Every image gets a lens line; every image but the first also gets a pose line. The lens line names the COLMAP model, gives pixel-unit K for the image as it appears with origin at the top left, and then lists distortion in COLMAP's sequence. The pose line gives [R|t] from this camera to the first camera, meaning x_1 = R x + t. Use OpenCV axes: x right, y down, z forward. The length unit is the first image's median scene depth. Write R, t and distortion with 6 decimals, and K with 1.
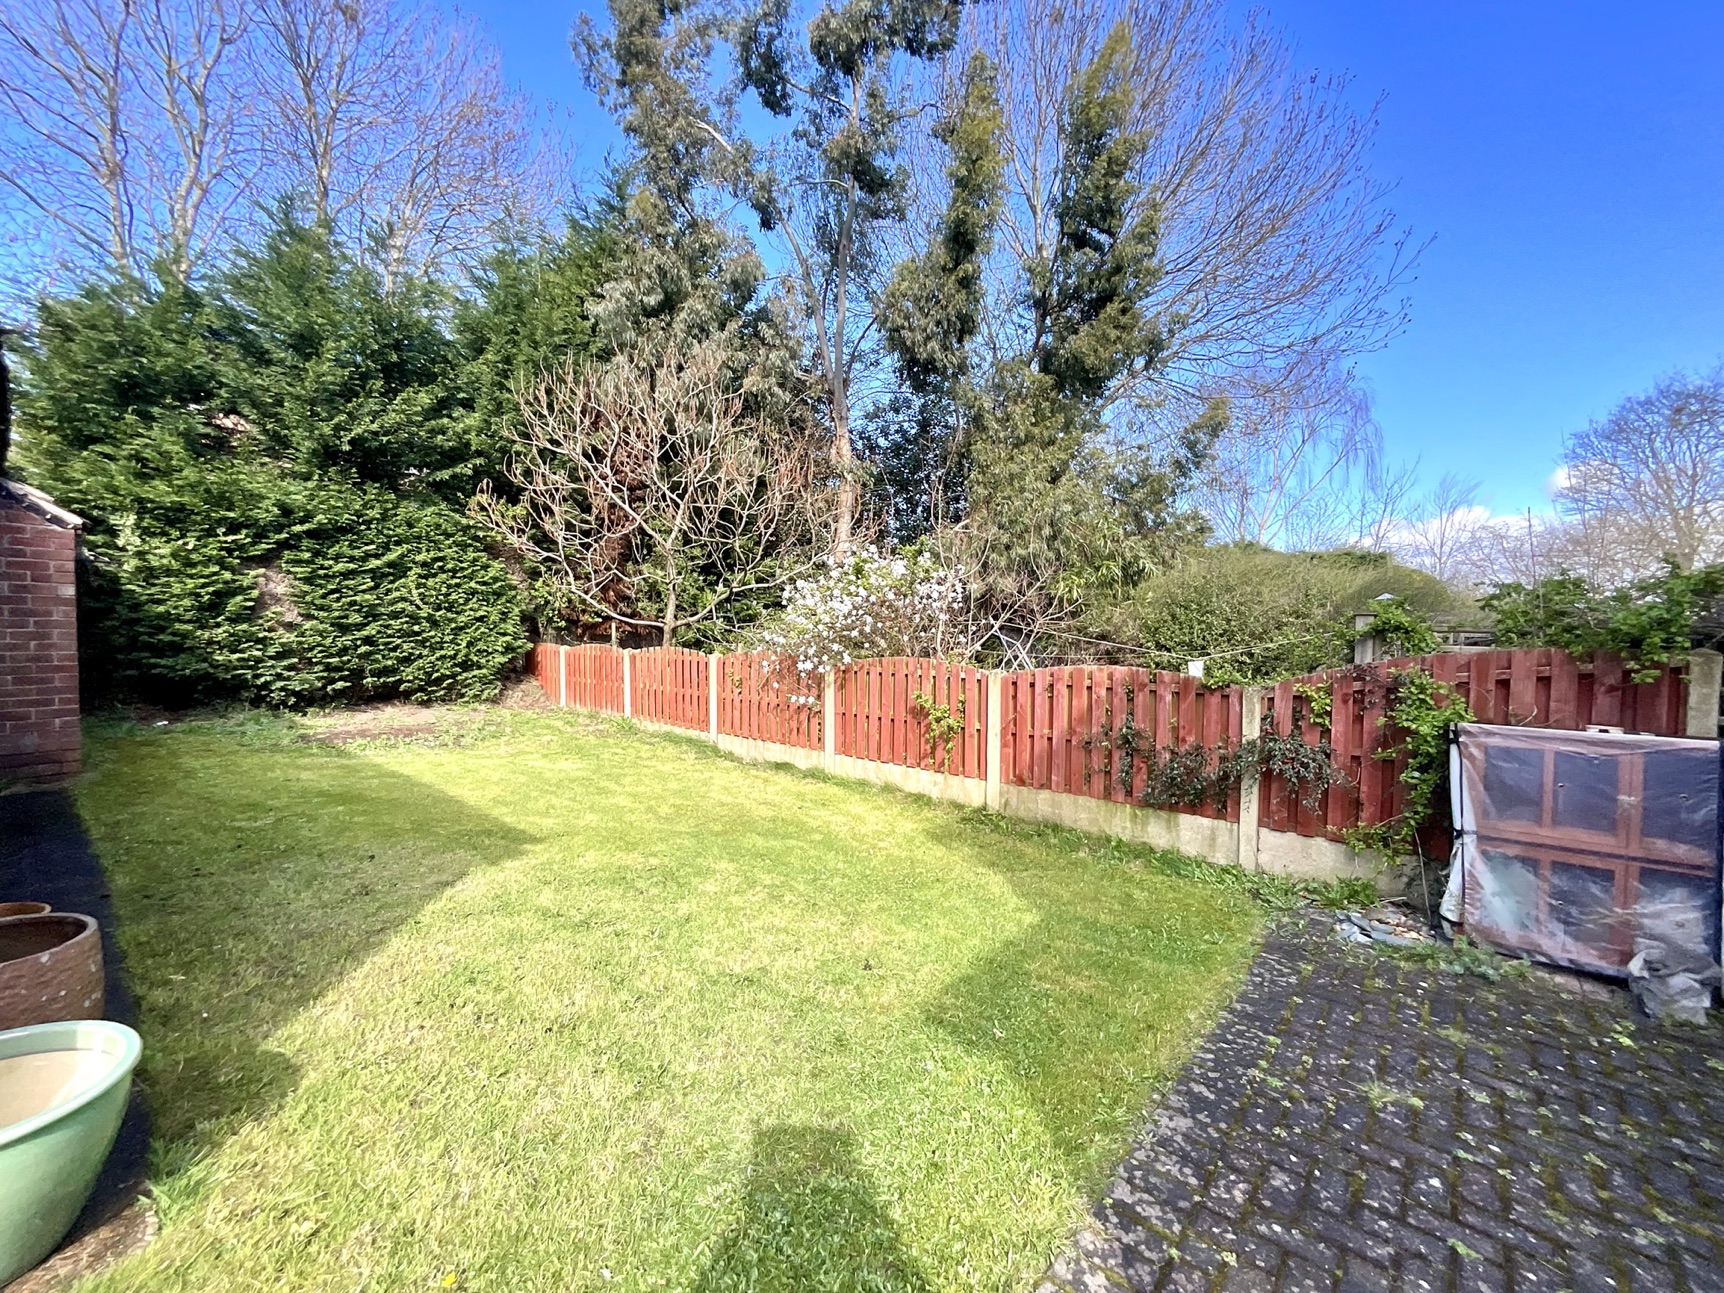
lens RADIAL K [[694.9, 0, 864.5], [0, 694.9, 645.5], [0, 0, 1]] dist [-0.002875, 0.000709]
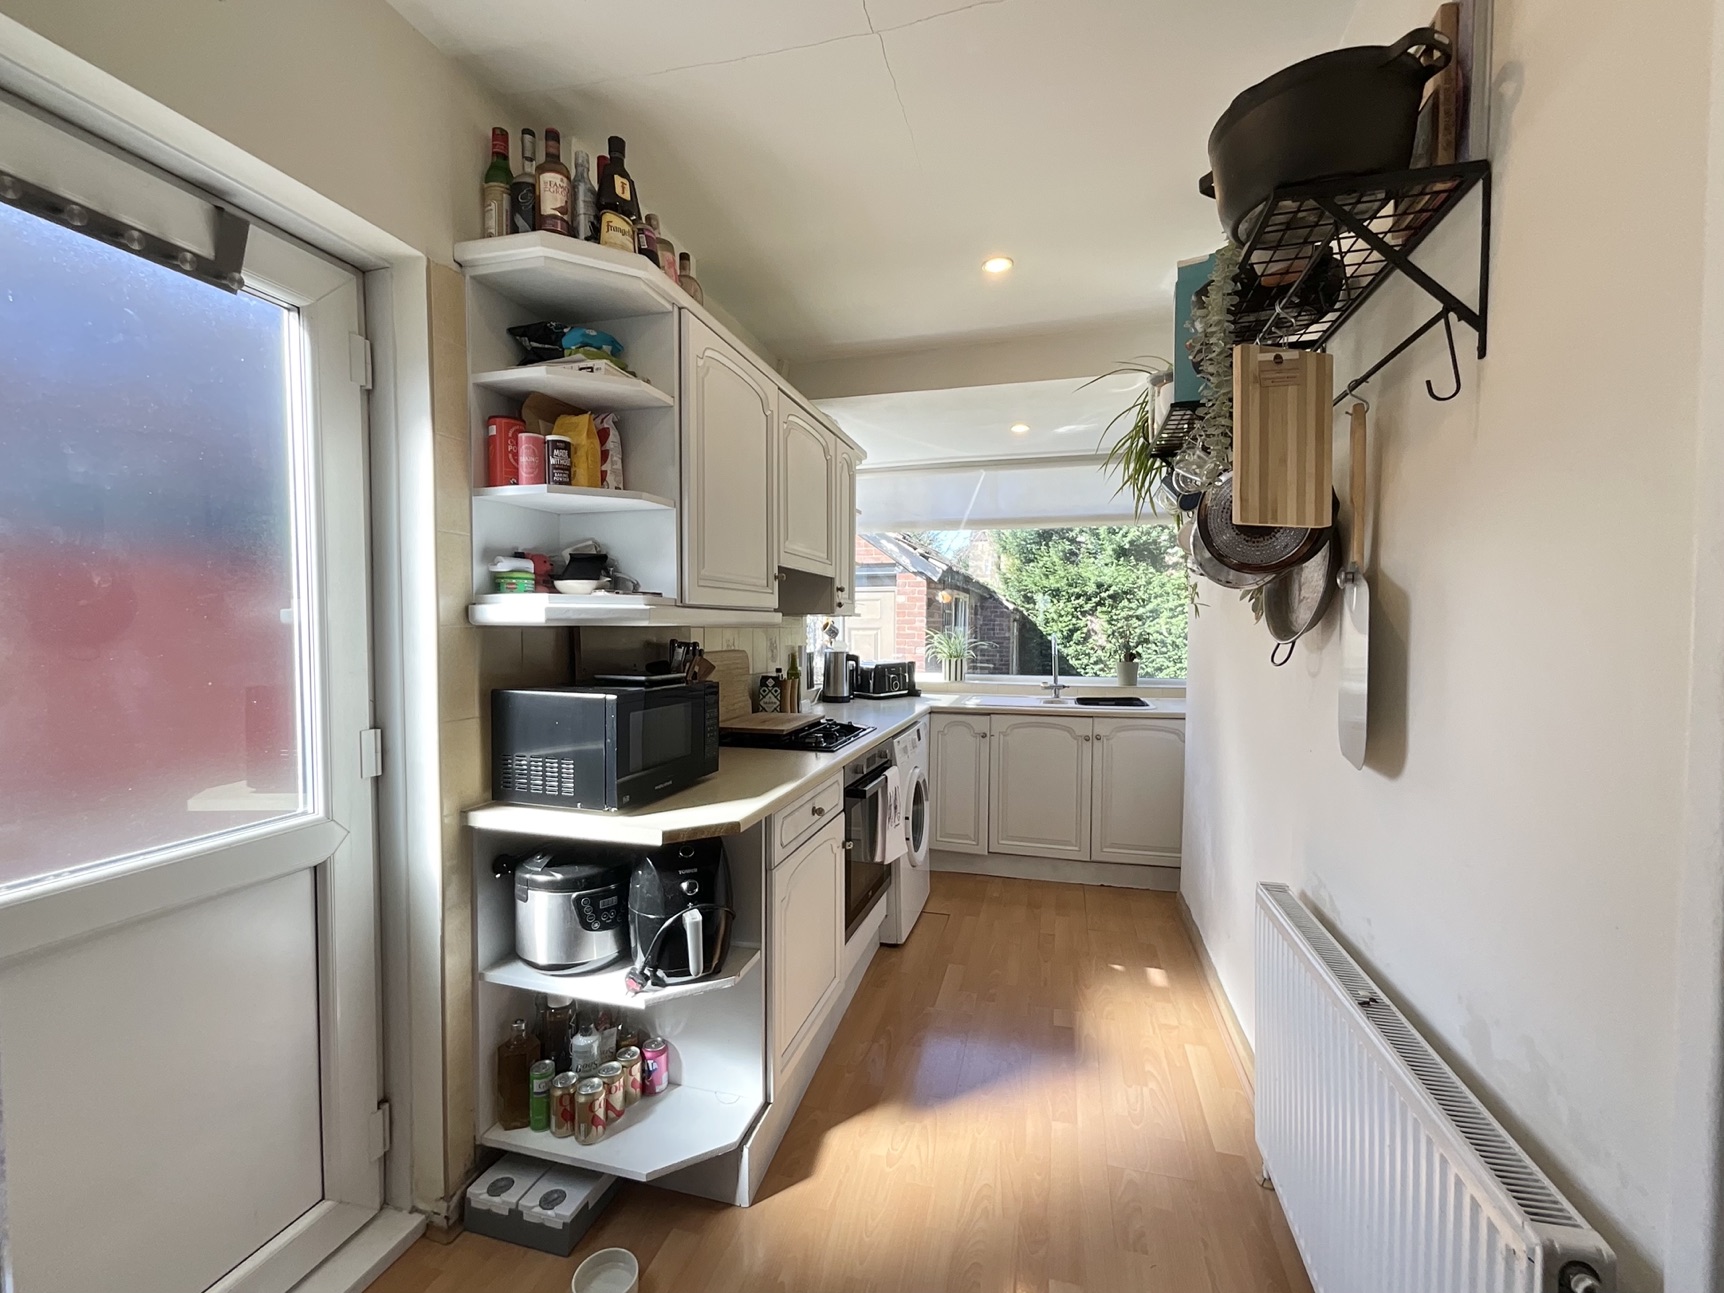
lens RADIAL K [[694.9, 0, 864.5], [0, 694.9, 645.5], [0, 0, 1]] dist [-0.002875, 0.000709]
pose [[0.411737, 0.022578, -0.911023, 0.596133], [-0.036320, 0.999305, 0.008351, -0.024981], [0.910579, 0.029650, 0.412271, -0.332735]]
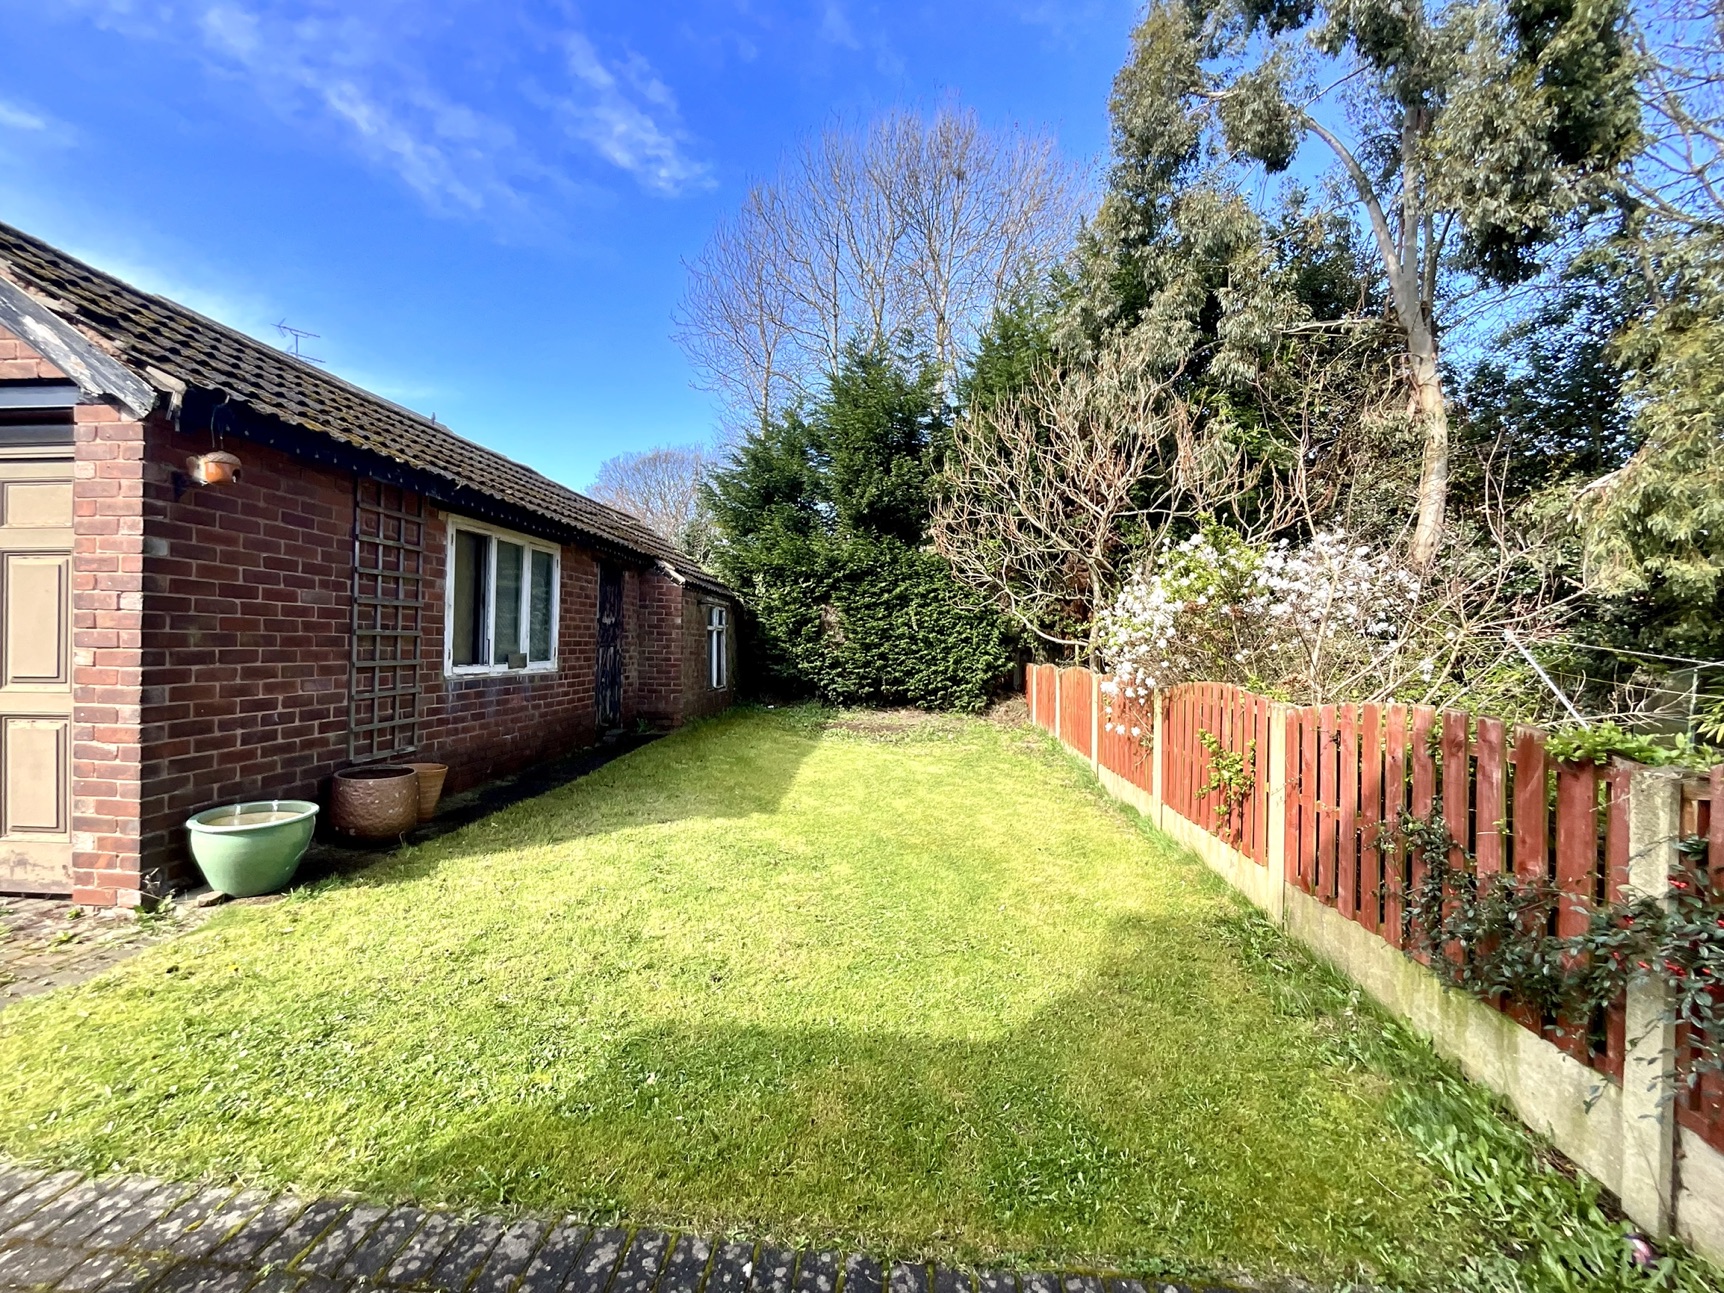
lens RADIAL K [[694.9, 0, 864.5], [0, 694.9, 645.5], [0, 0, 1]] dist [-0.002875, 0.000709]
pose [[0.608082, 0.000916, -0.793874, 0.314508], [-0.034566, 0.999082, -0.025324, 0.006638], [0.793121, 0.042840, 0.607555, 0.196232]]
